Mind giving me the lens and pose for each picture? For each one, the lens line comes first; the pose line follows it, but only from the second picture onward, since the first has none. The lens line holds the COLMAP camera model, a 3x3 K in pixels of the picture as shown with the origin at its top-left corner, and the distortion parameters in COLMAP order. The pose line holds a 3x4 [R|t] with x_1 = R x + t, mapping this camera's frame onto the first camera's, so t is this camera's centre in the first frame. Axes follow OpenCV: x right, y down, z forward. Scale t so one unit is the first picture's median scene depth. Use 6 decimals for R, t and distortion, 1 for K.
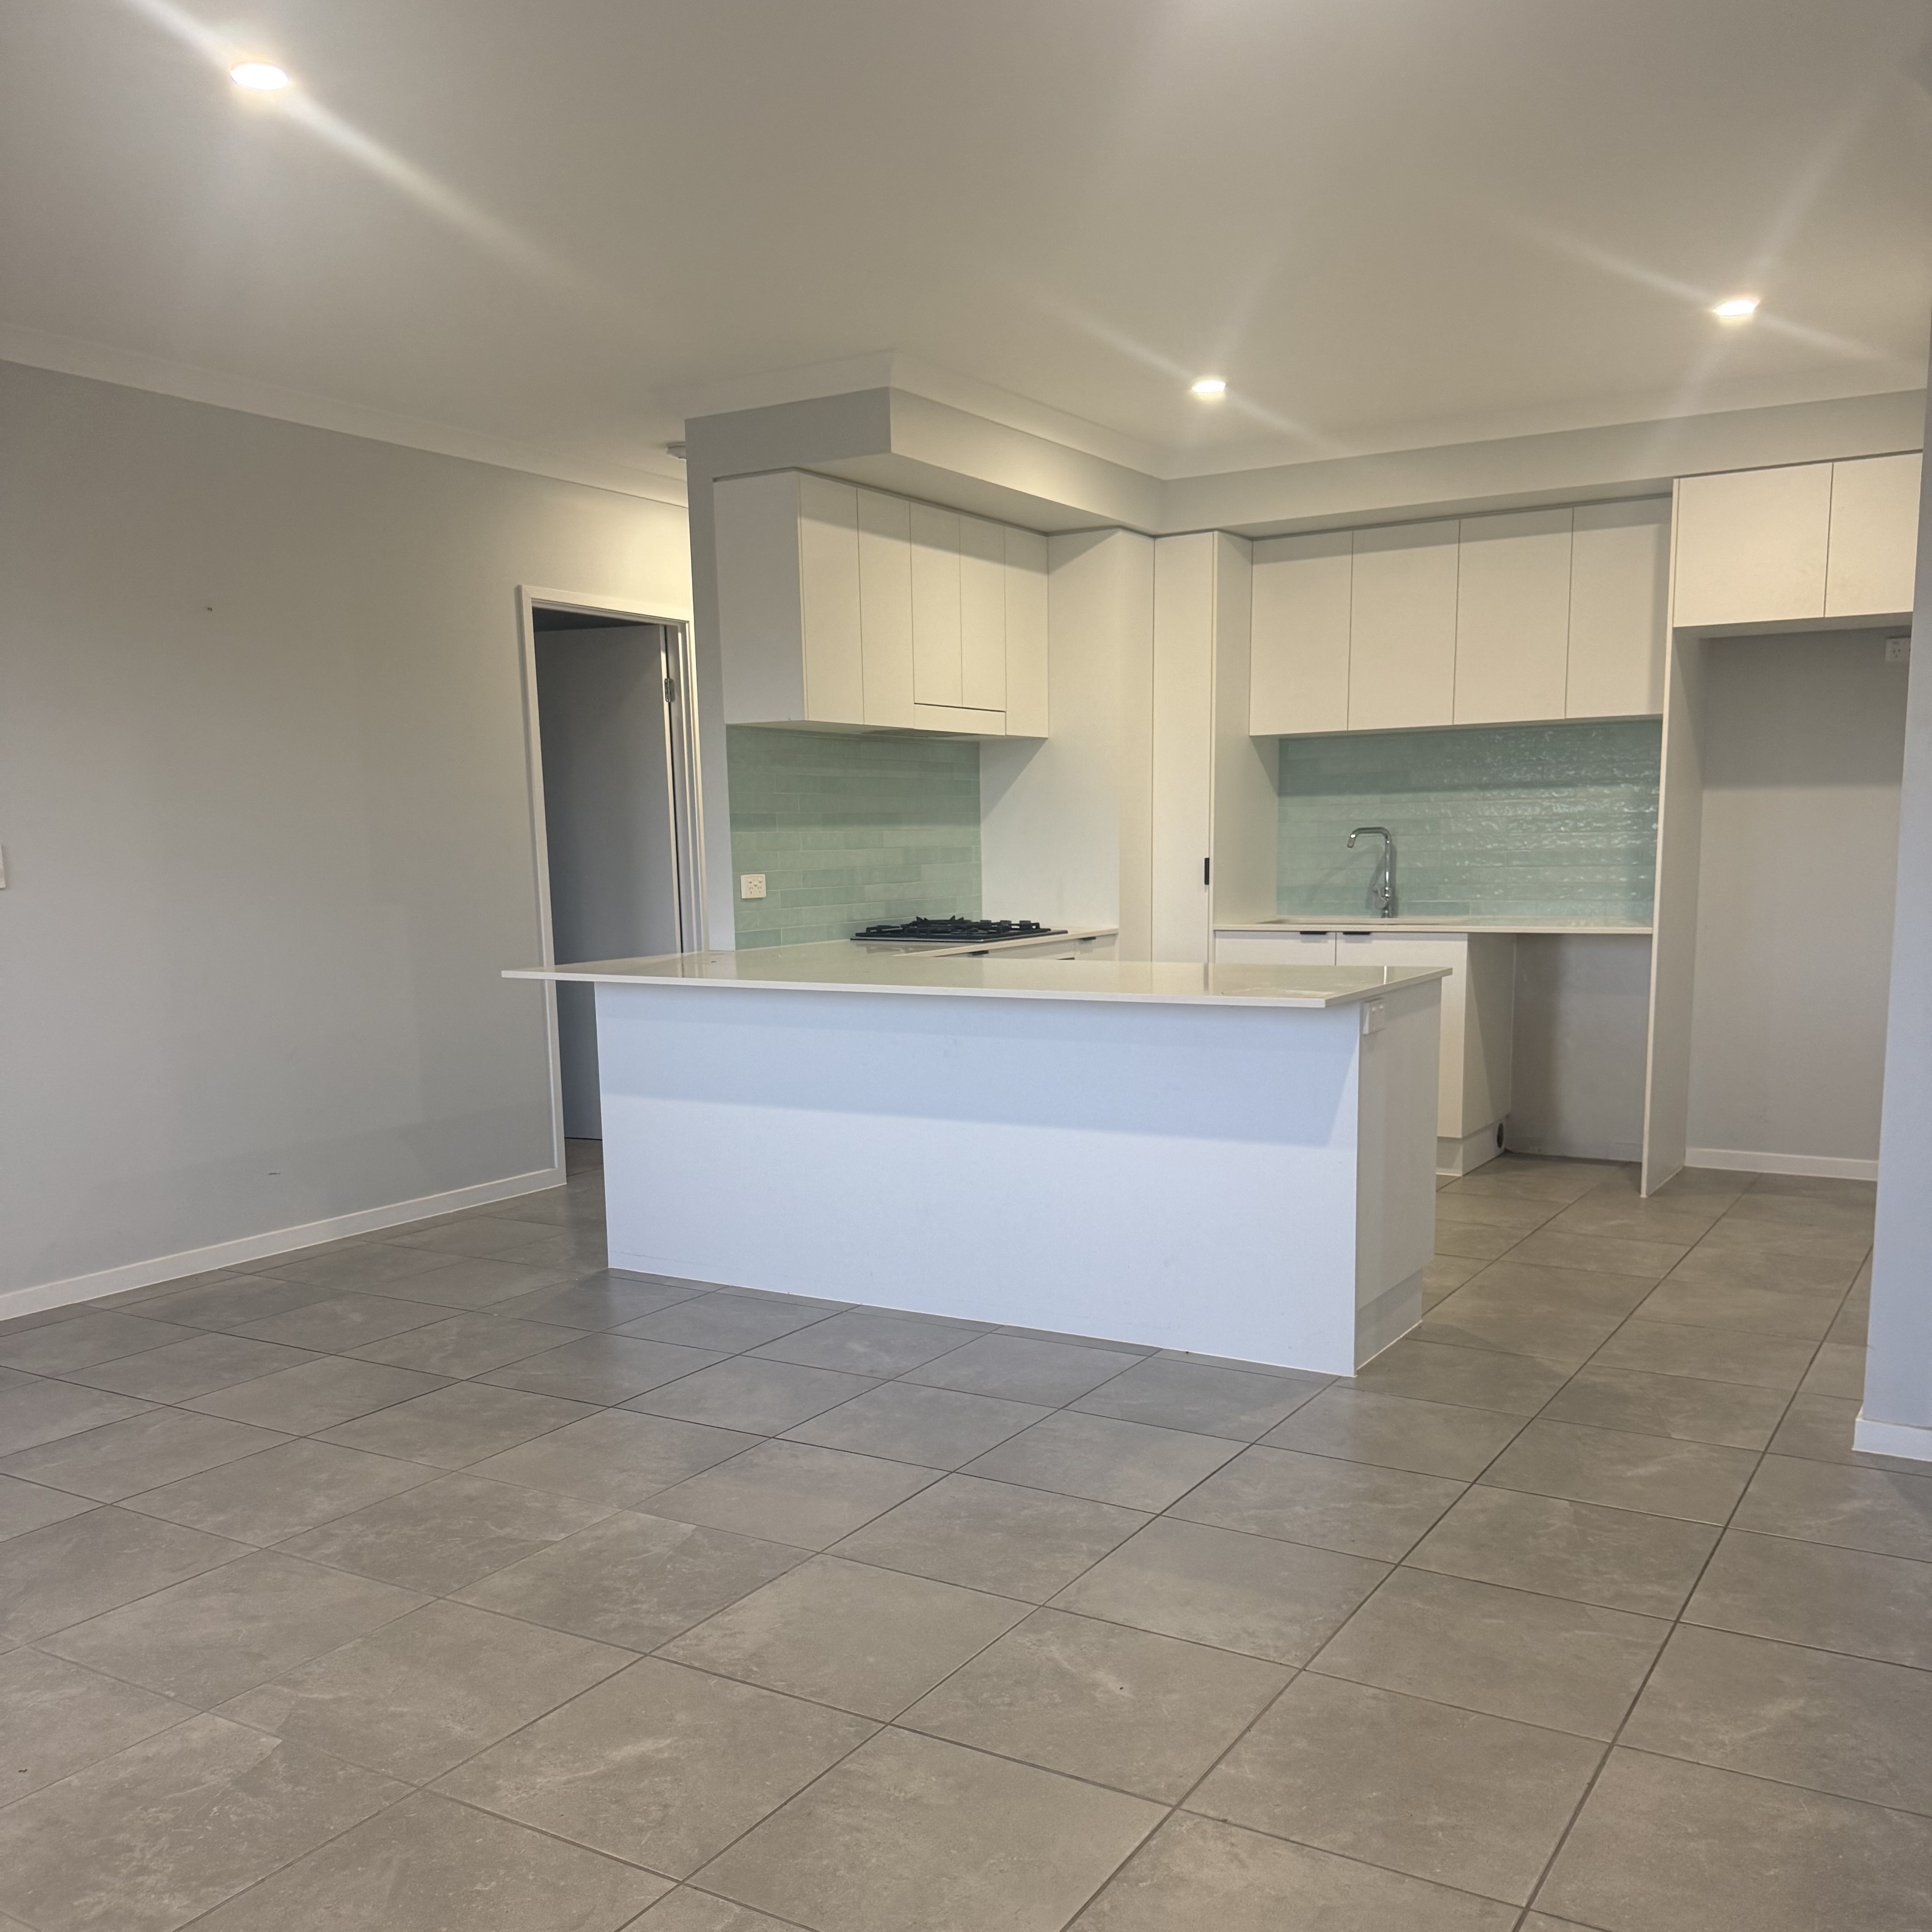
lens RADIAL K [[1836.9, 0, 964.1], [0, 1836.9, 1141.4], [0, 0, 1]] dist [0.189268, -0.417071]
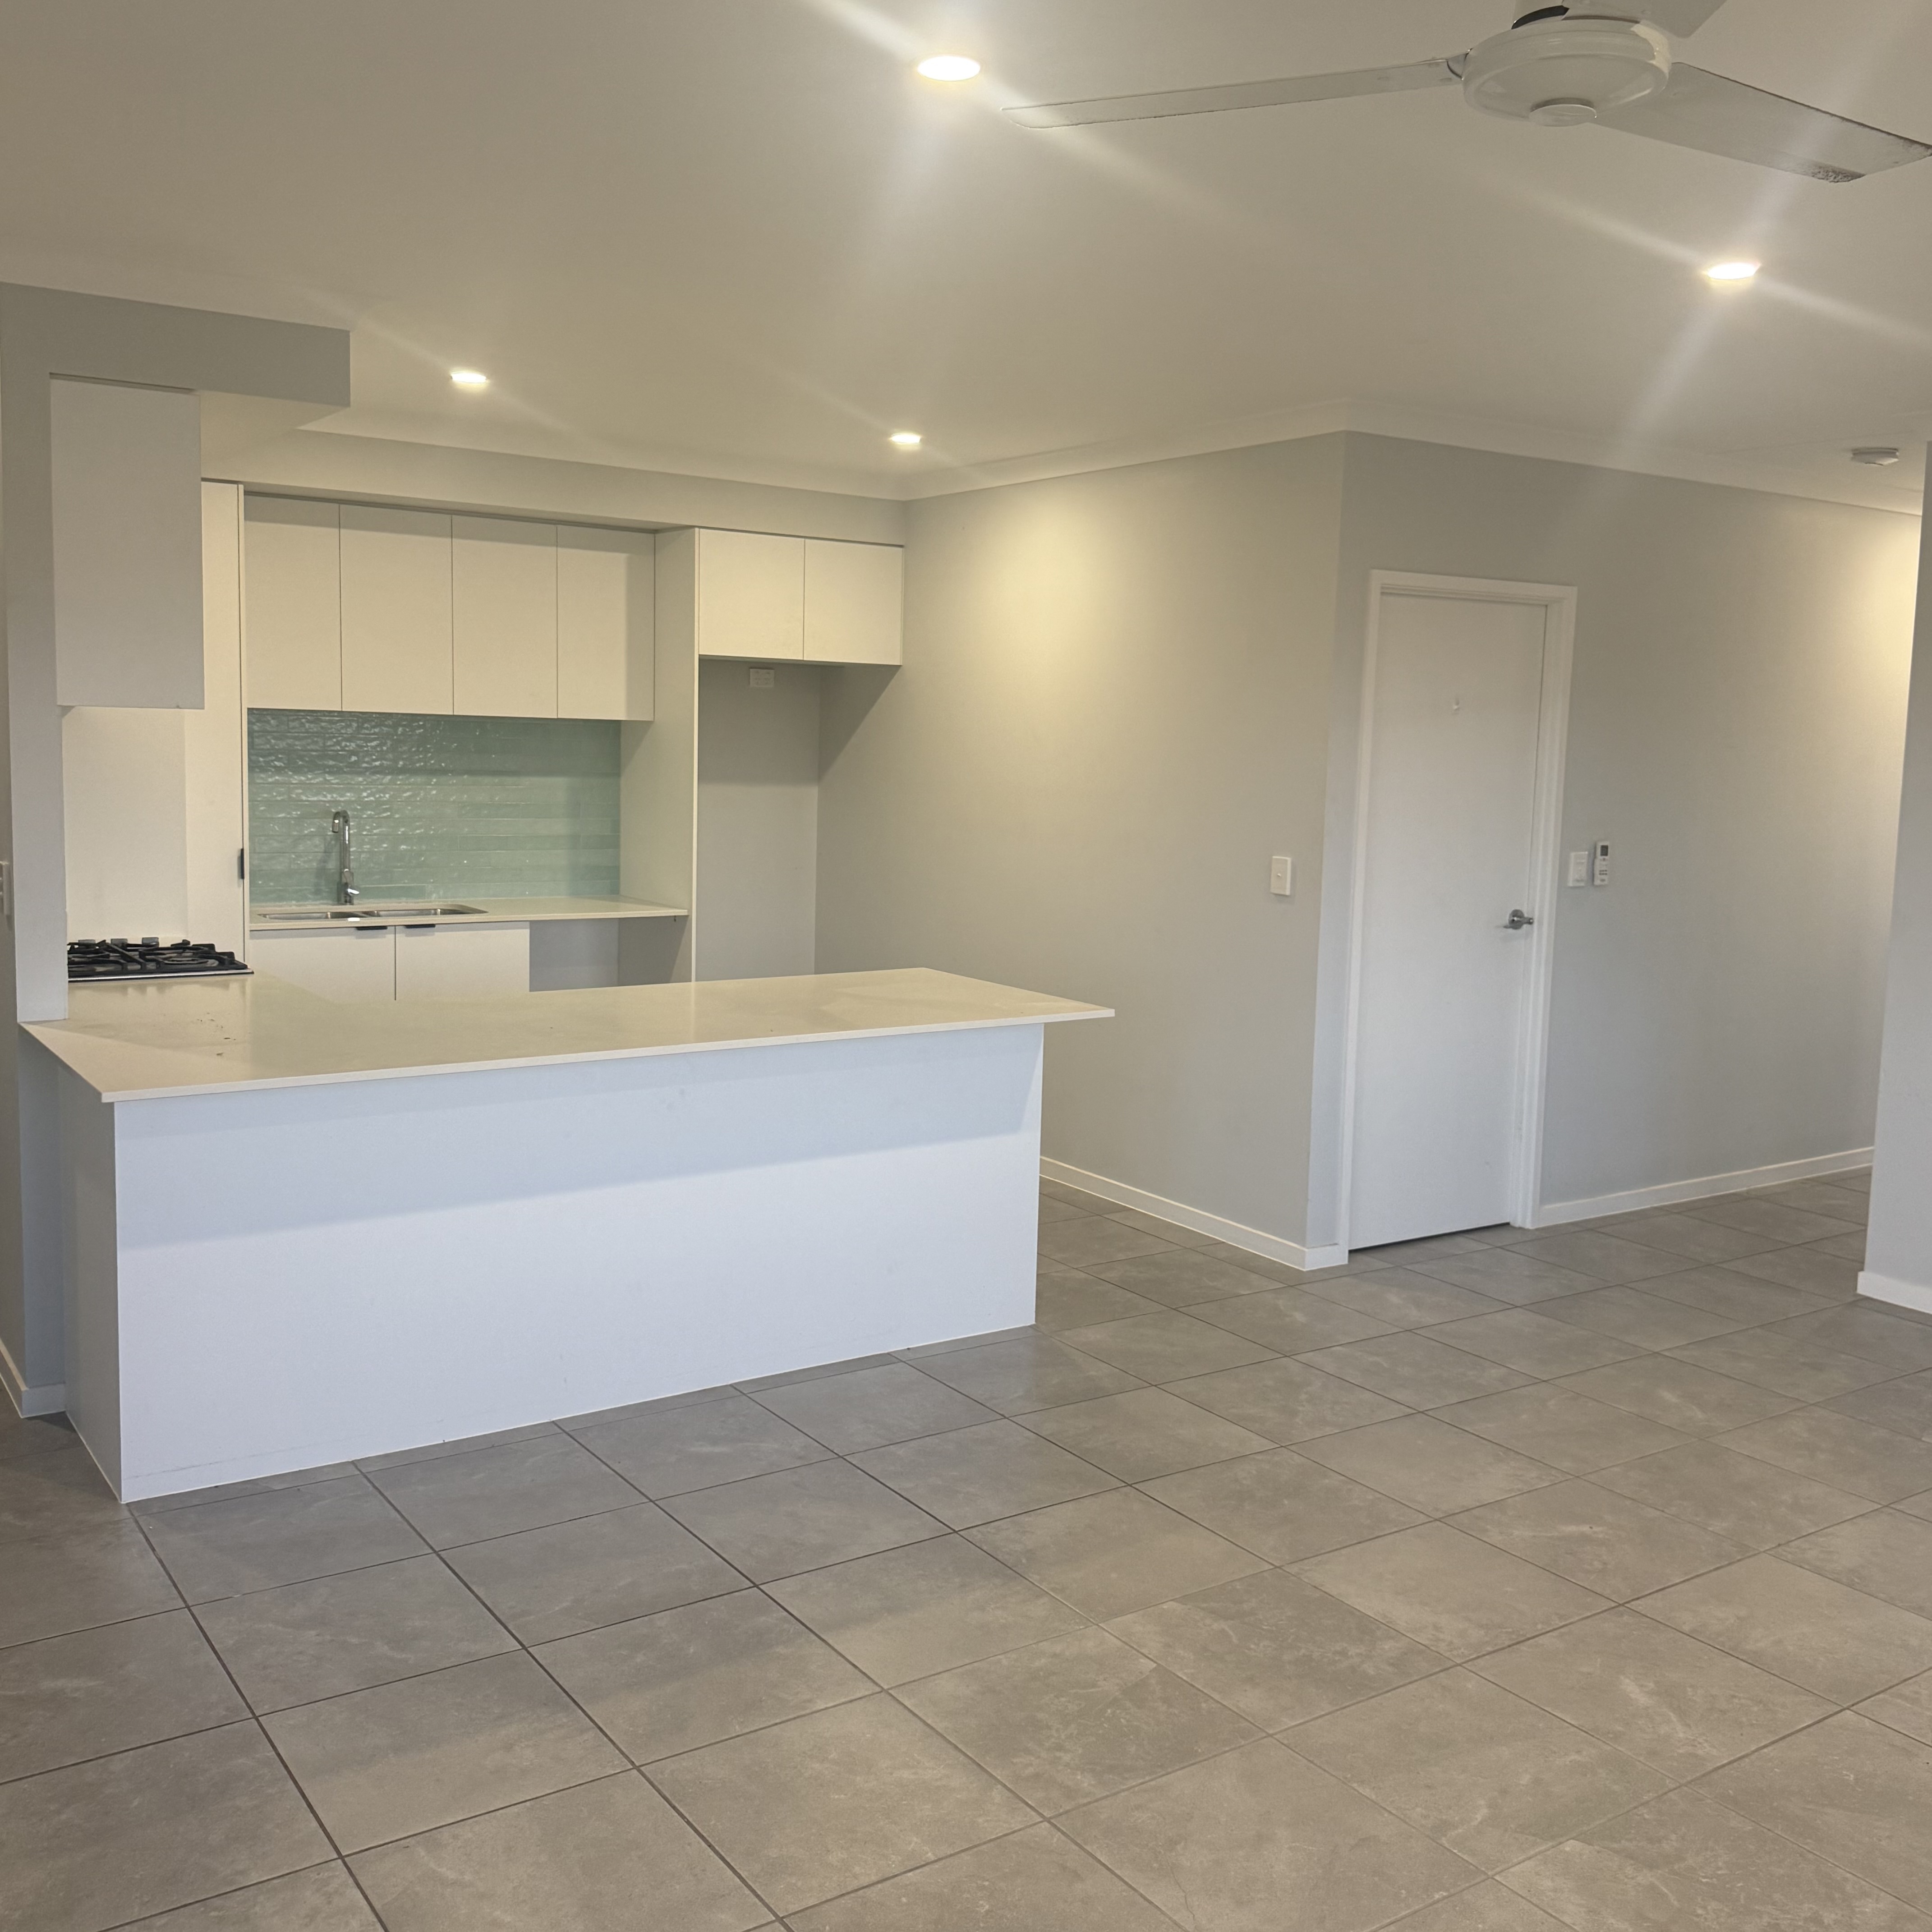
lens RADIAL K [[1919.1, 0, 1018.3], [0, 1919.1, 927.5], [0, 0, 1]] dist [0.117544, -0.215977]
pose [[0.385657, -0.067470, 0.920172, -0.597951], [0.116104, 0.992944, 0.024144, -0.101779], [-0.915308, 0.097524, 0.390769, 0.335106]]
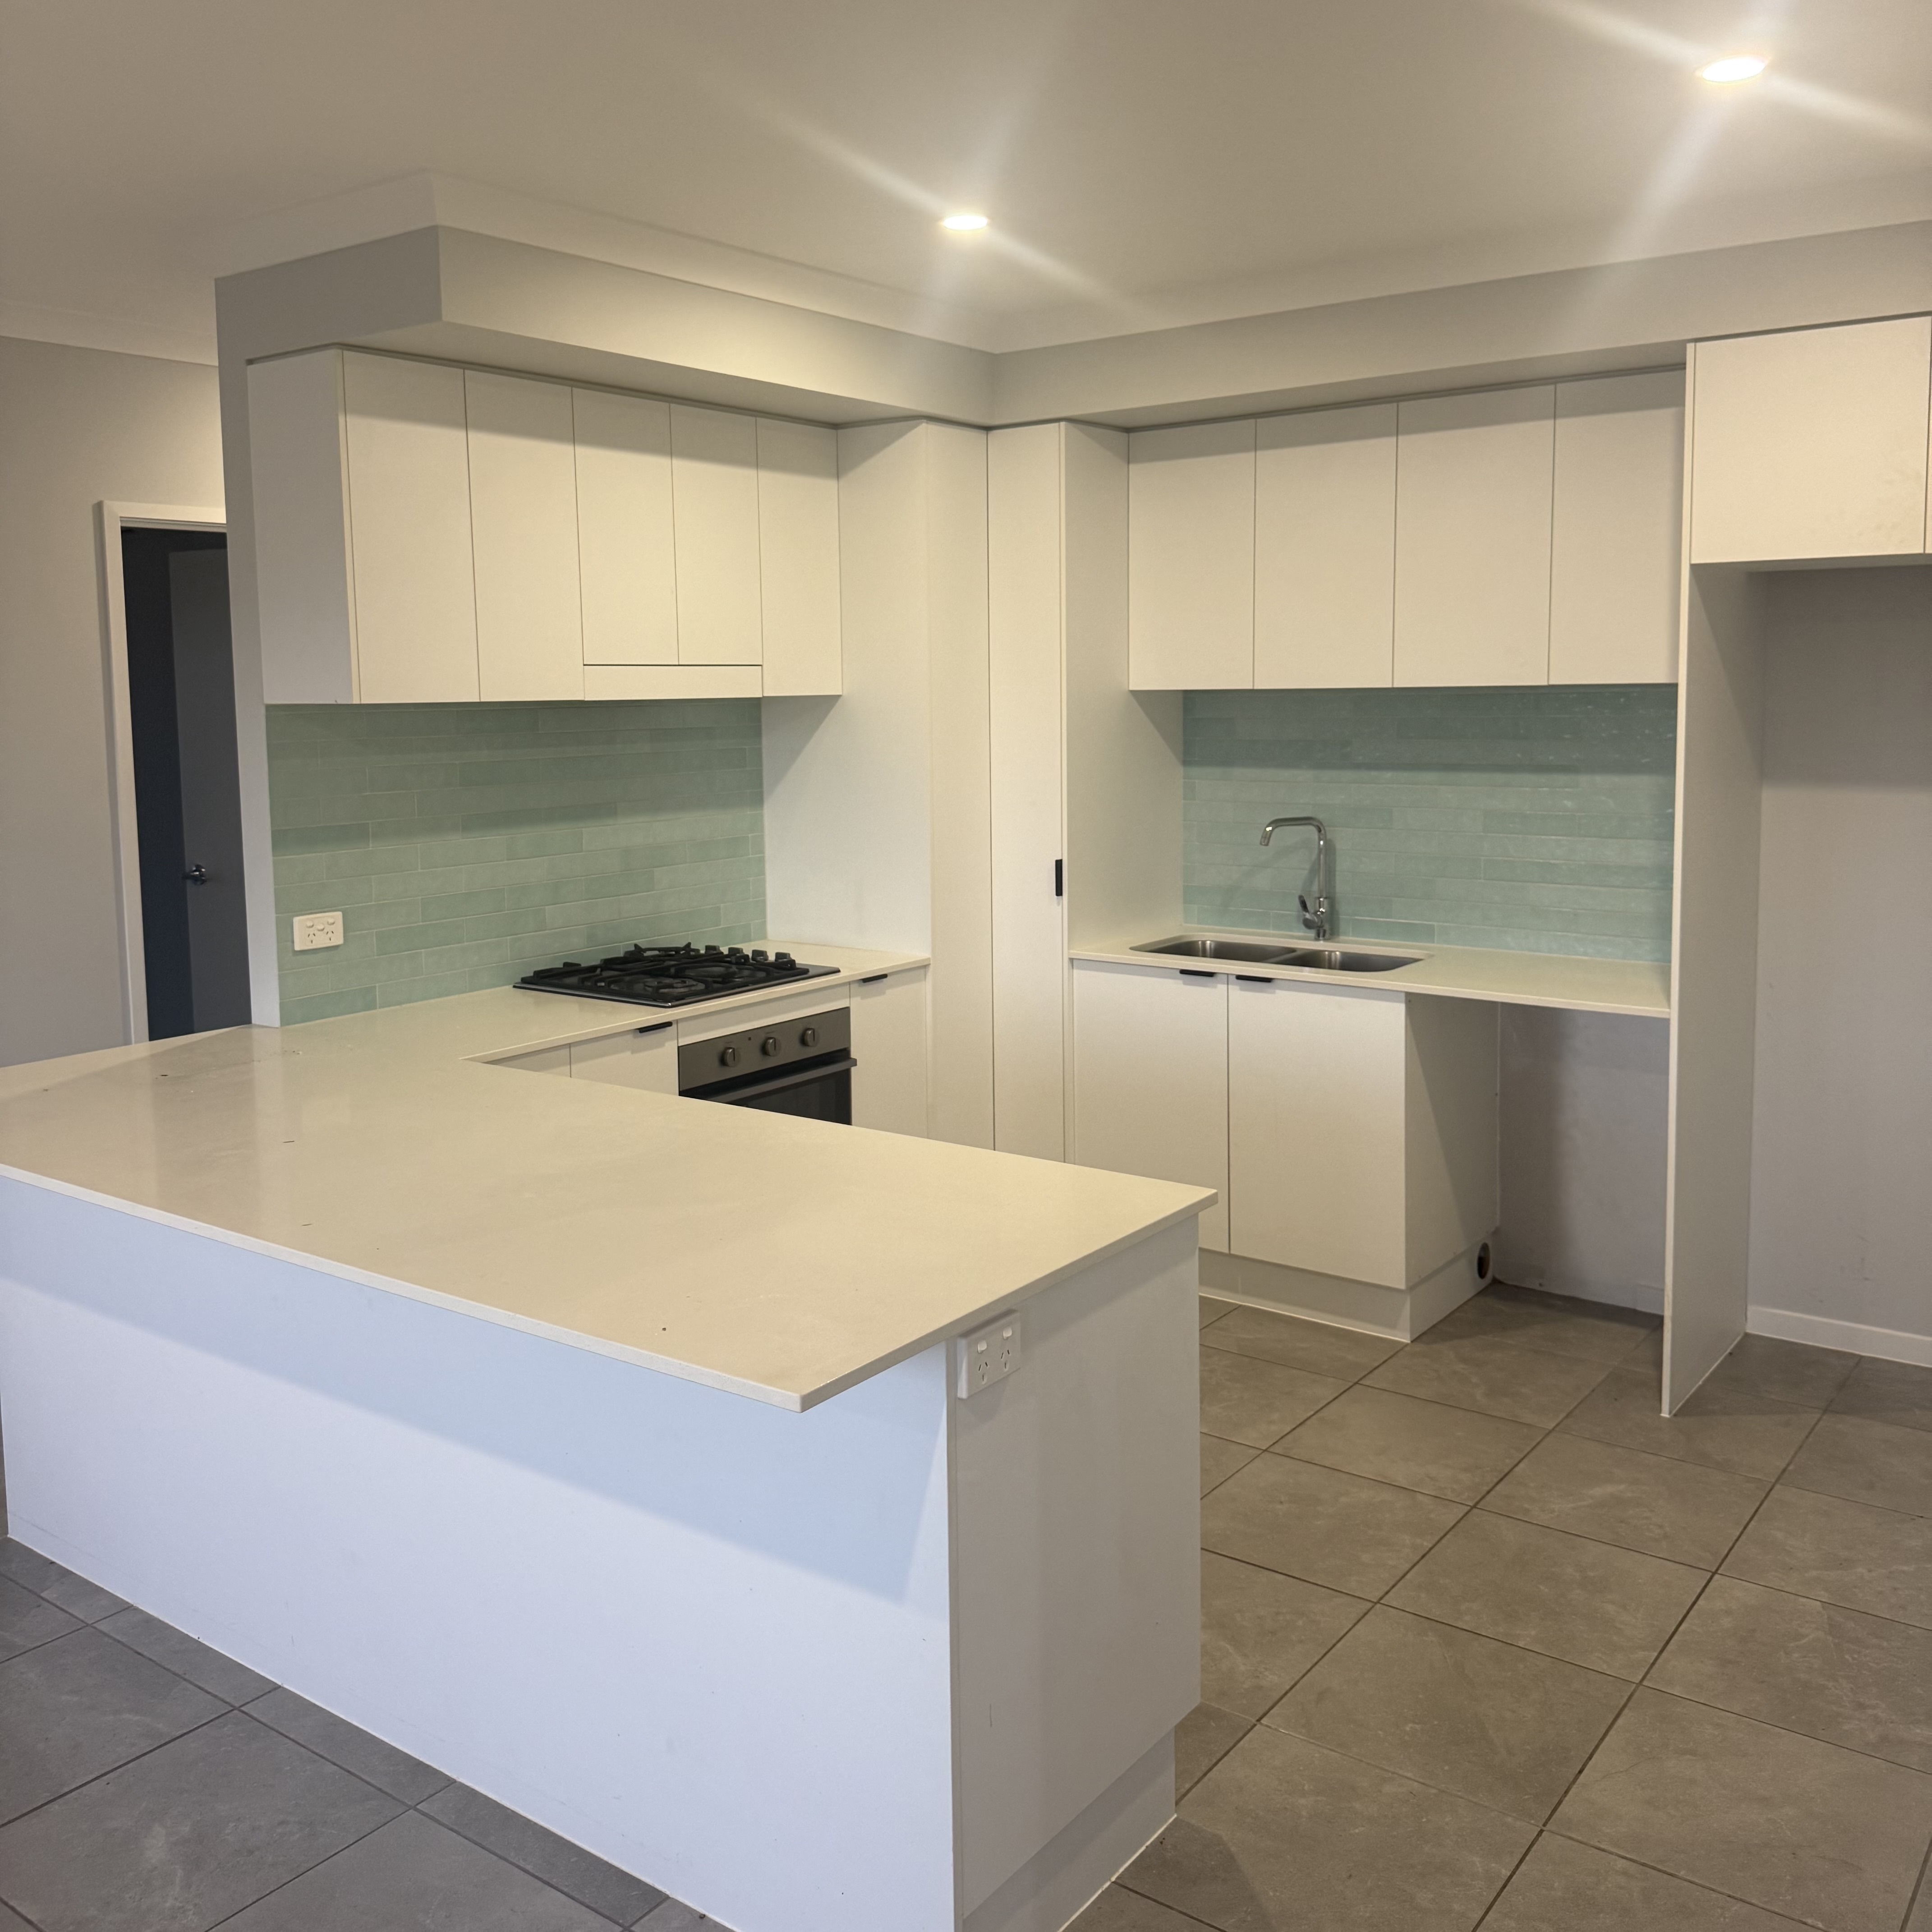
lens RADIAL K [[1813.9, 0, 966.8], [0, 1813.9, 852.4], [0, 0, 1]] dist [0.079283, -0.133049]
pose [[0.995680, 0.011522, -0.092129, 0.169570], [-0.018010, 0.997391, -0.069909, -0.112071], [0.091083, 0.071267, 0.993290, 0.312199]]
